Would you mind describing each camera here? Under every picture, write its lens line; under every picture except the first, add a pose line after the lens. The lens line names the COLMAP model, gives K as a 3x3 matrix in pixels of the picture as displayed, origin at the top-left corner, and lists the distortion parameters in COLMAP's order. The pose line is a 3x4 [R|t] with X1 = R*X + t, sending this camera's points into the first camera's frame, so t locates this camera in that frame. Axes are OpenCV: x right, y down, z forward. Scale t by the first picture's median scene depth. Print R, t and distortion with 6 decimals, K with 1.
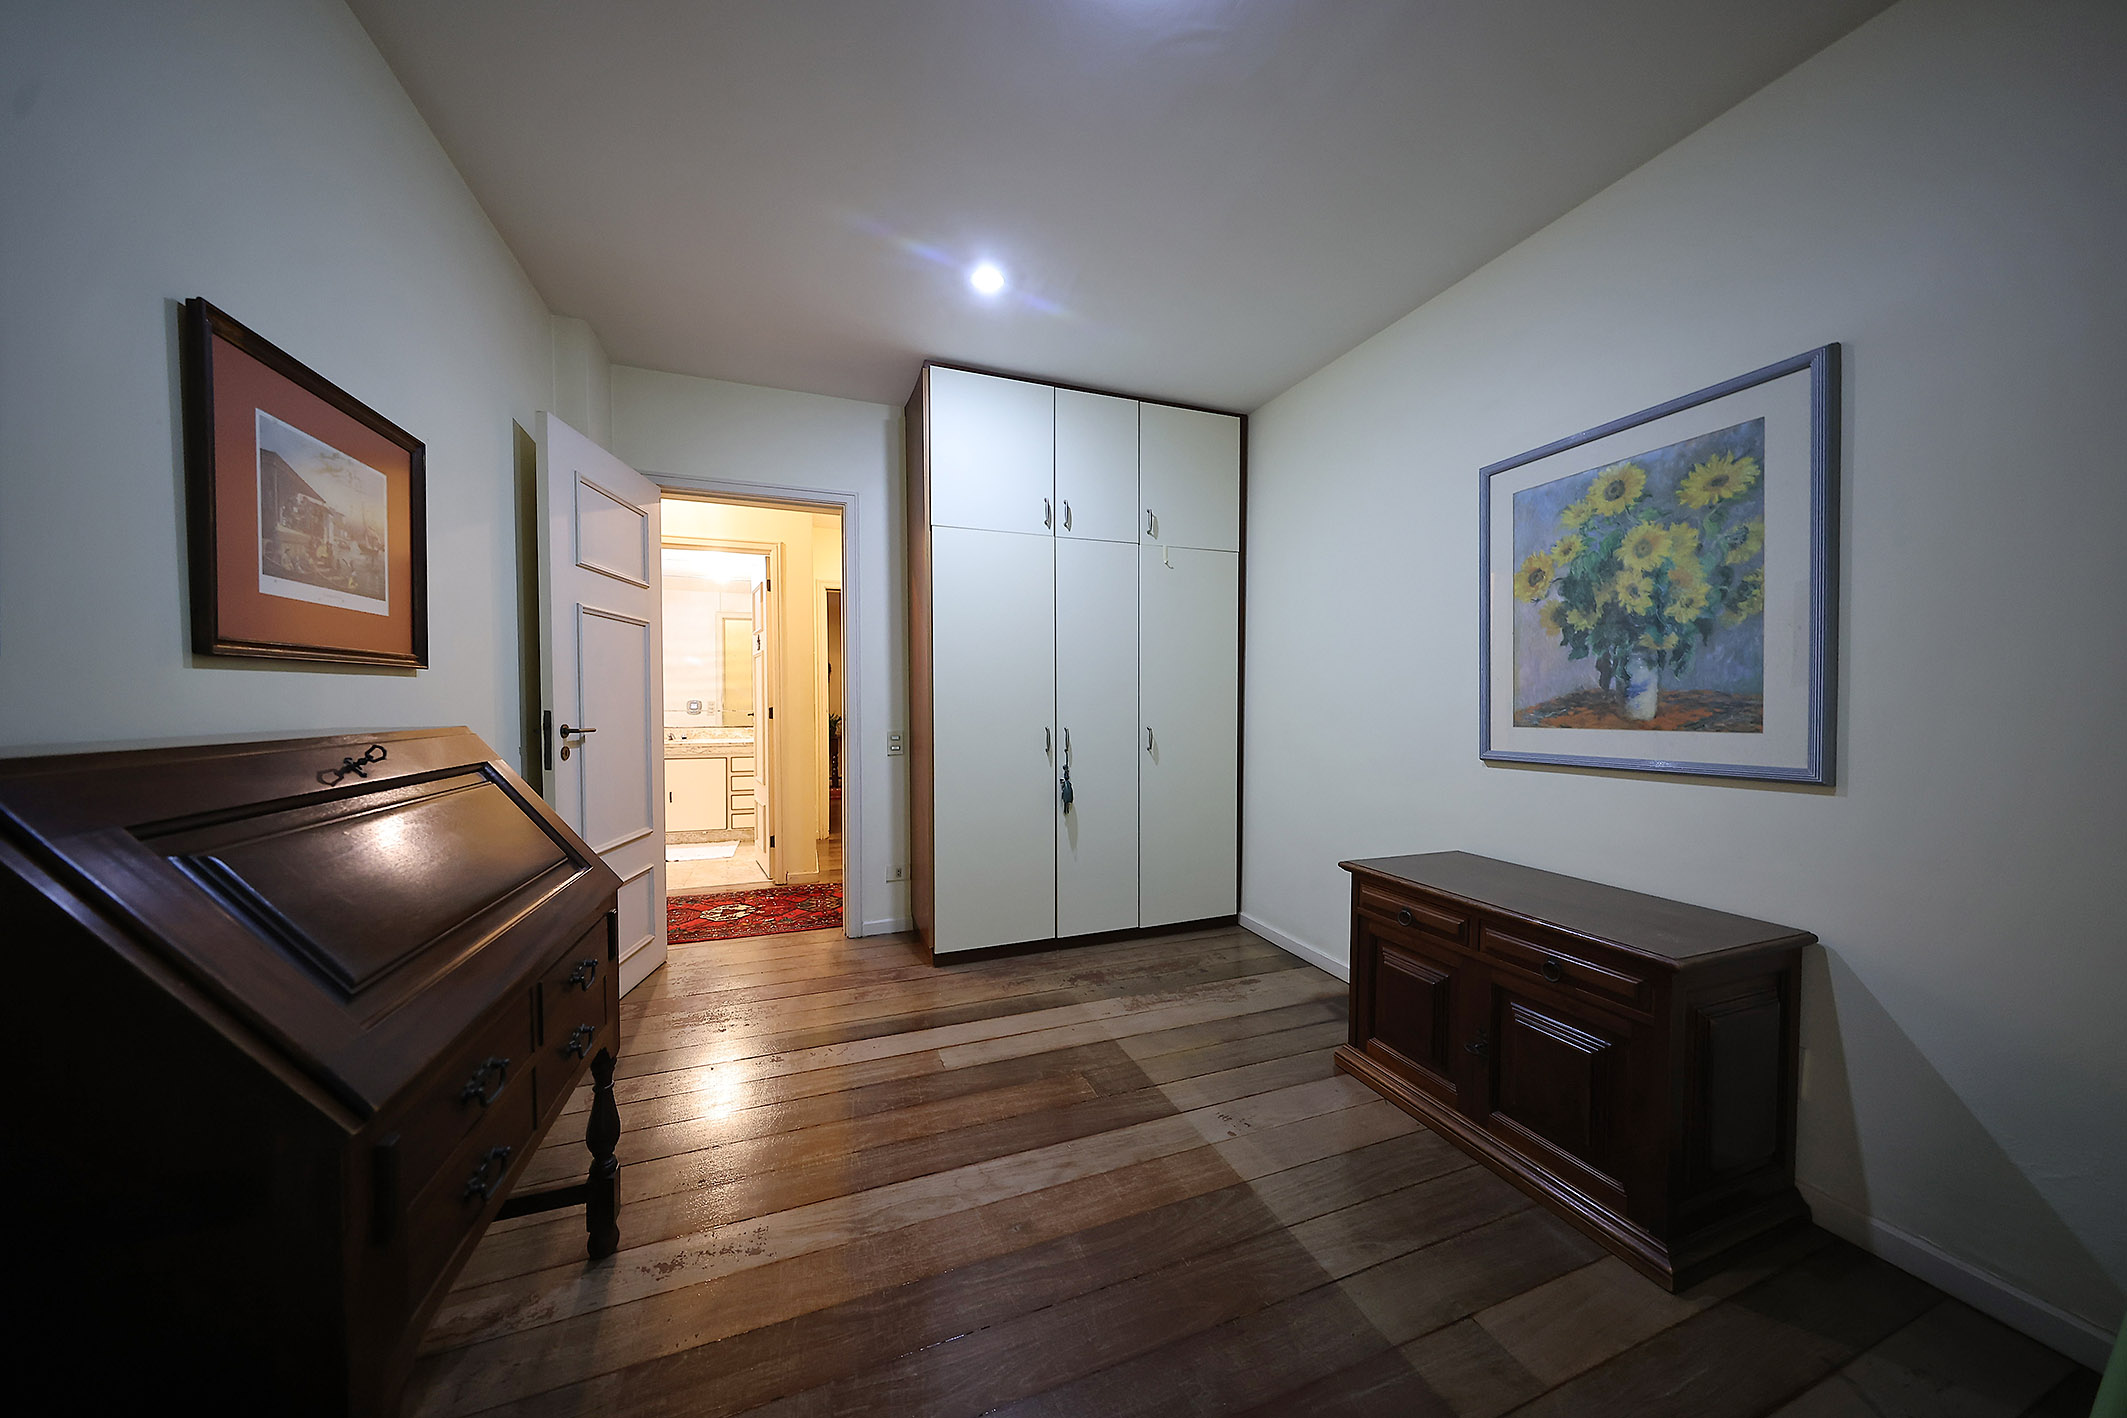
lens RADIAL K [[673.2, 0, 1056.5], [0, 673.2, 710.9], [0, 0, 1]] dist [-0.000914, -0.000053]
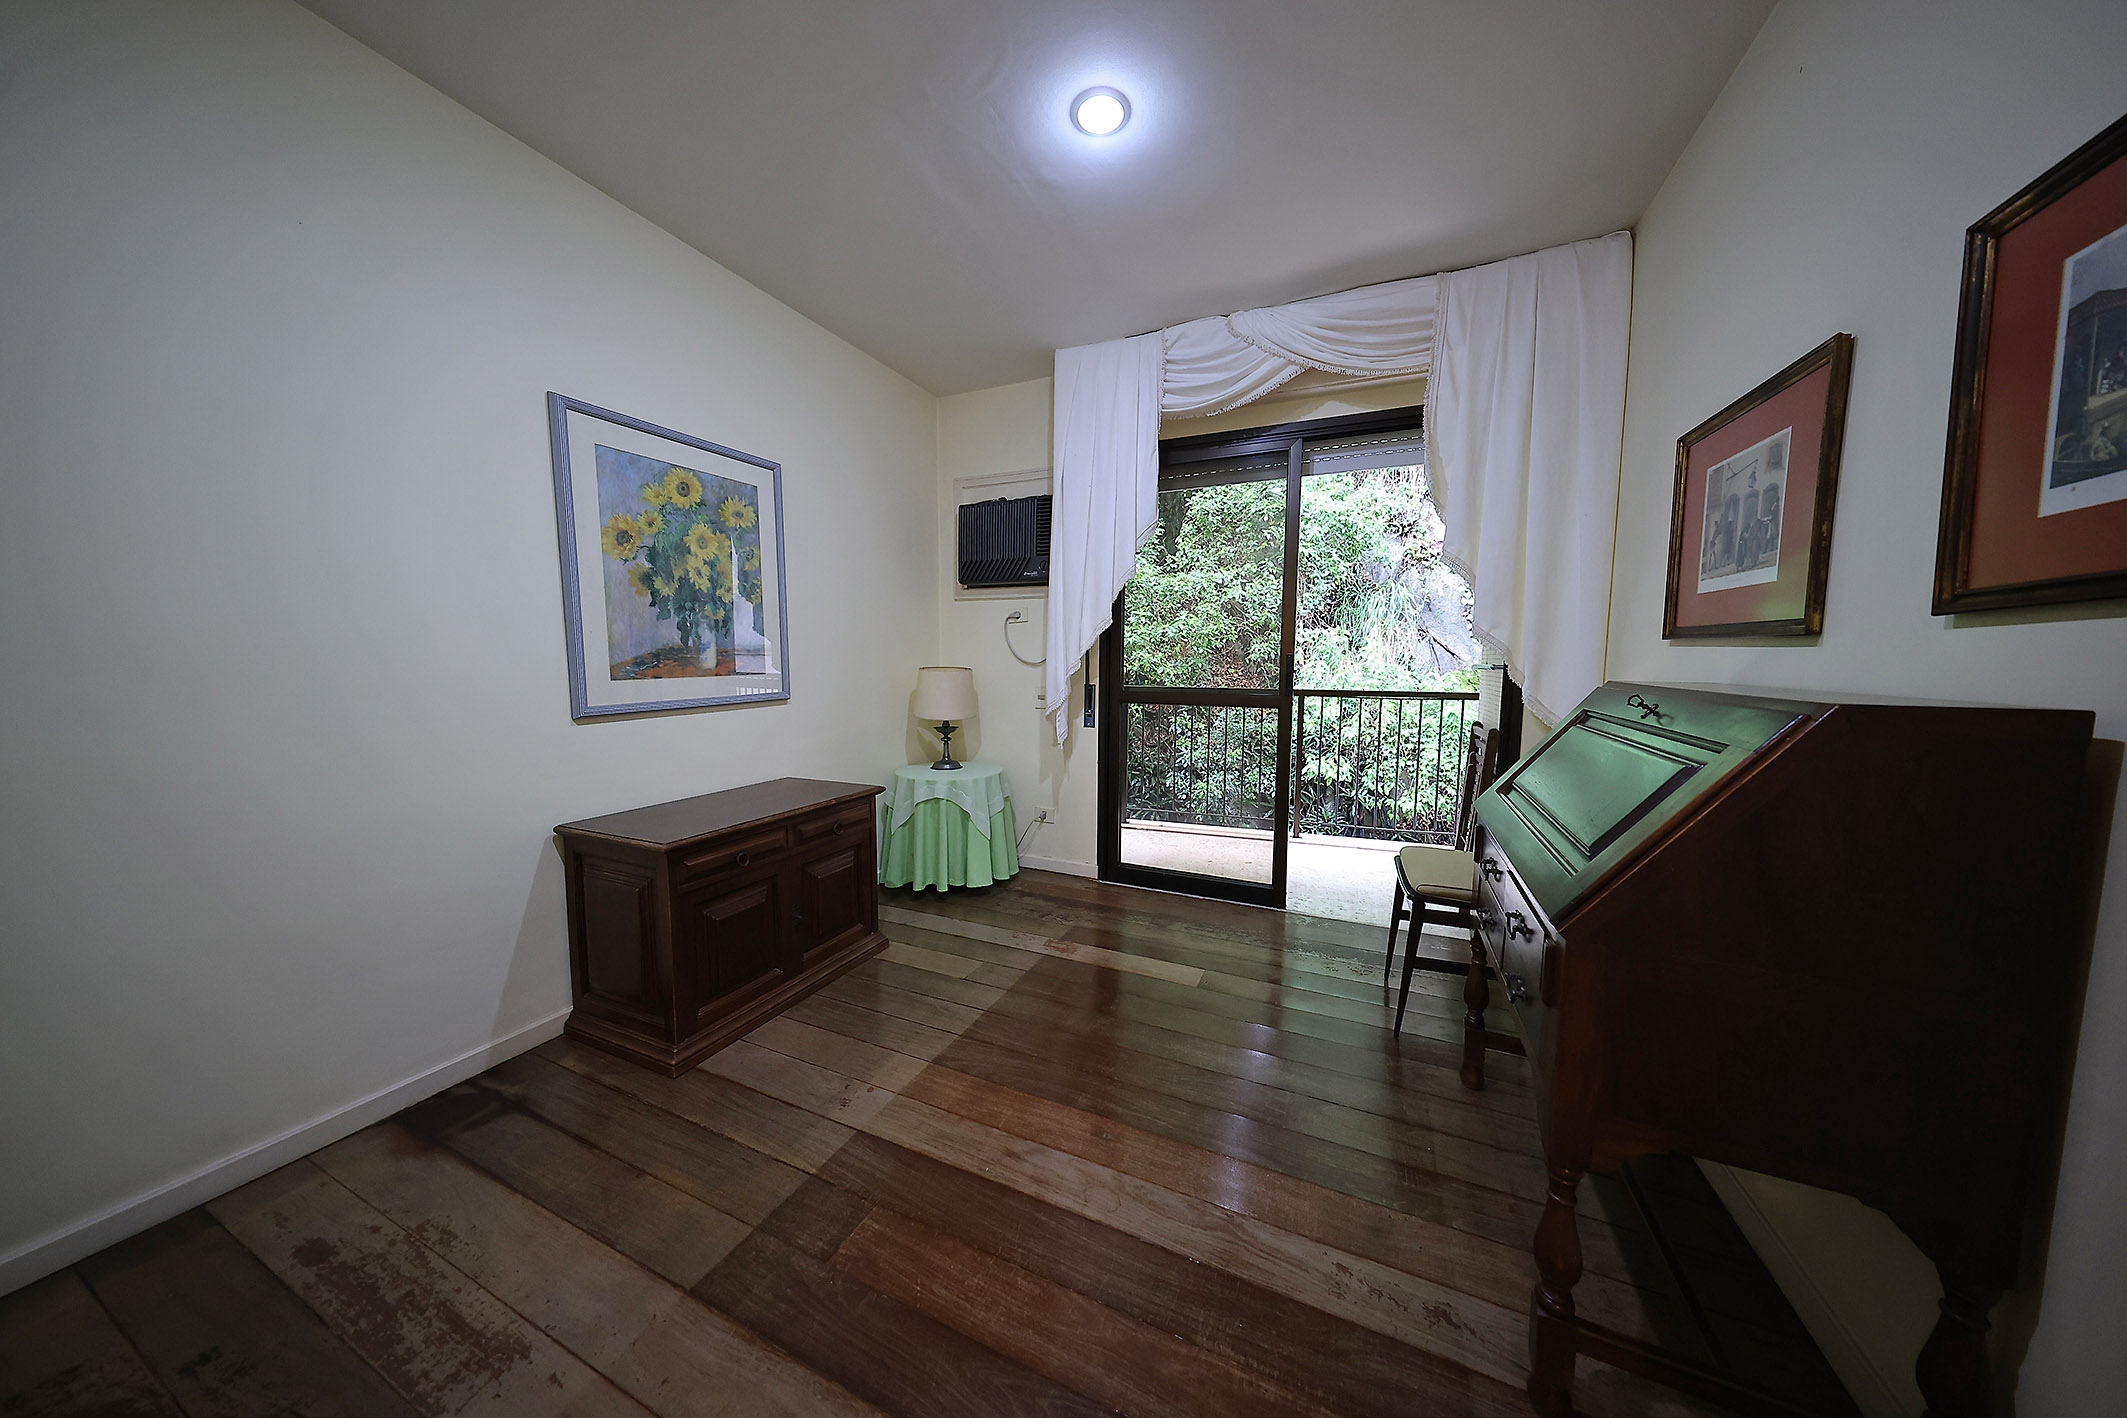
lens RADIAL K [[673.2, 0, 1051.9], [0, 673.2, 710.8], [0, 0, 1]] dist [-0.000914, -0.000053]
pose [[-0.703352, -0.061751, 0.708155, -0.583515], [0.005625, 0.995705, 0.092412, -0.023852], [-0.710820, 0.068982, -0.699984, 1.416029]]
